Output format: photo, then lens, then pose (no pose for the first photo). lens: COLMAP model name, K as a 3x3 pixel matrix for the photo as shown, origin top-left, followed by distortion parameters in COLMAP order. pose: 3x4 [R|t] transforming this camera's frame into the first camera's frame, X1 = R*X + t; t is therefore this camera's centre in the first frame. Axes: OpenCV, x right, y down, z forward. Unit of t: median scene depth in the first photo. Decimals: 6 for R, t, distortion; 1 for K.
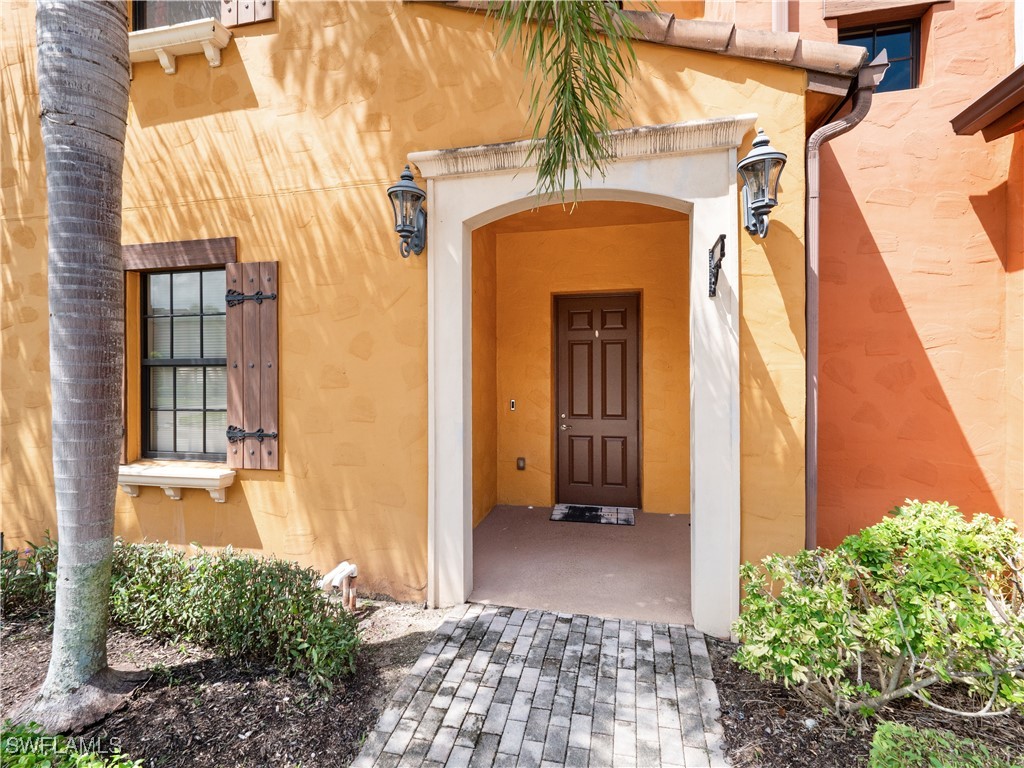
lens RADIAL K [[505.4, 0, 507.6], [0, 505.4, 377.8], [0, 0, 1]] dist [0.008566, -0.008319]
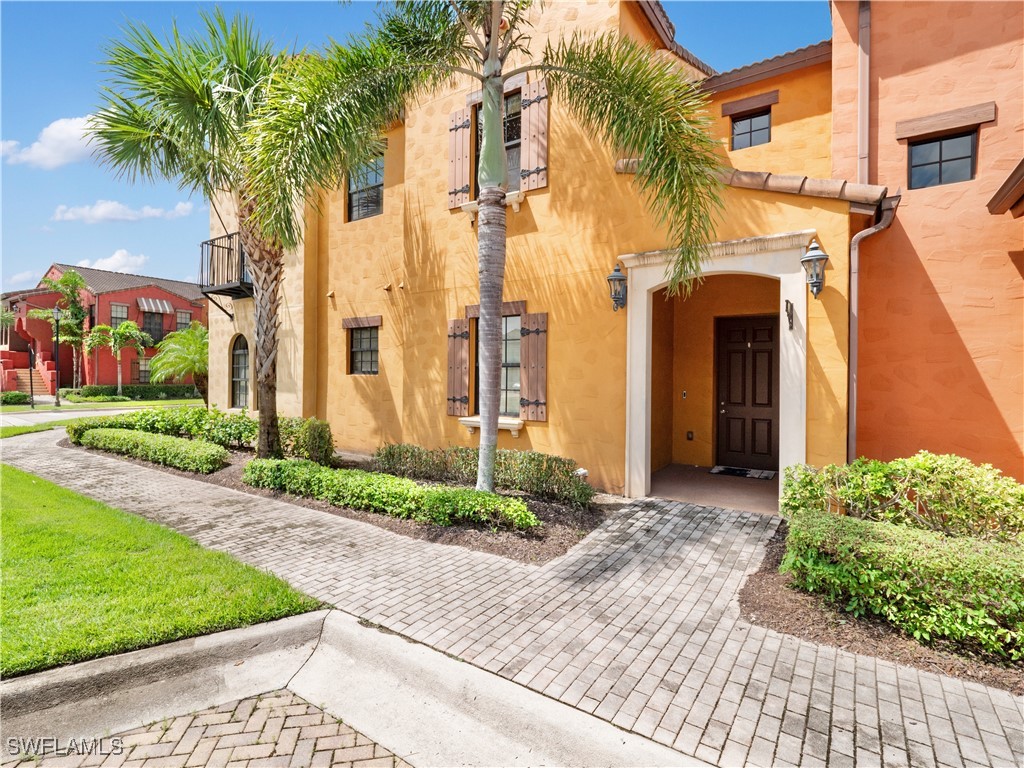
lens RADIAL K [[505.4, 0, 503.6], [0, 505.4, 376.2], [0, 0, 1]] dist [0.008566, -0.008319]
pose [[0.927229, 0.013099, -0.374266, 0.116351], [-0.014587, 0.999893, -0.001142, 0.016861], [0.374211, 0.006518, 0.927320, -0.875331]]
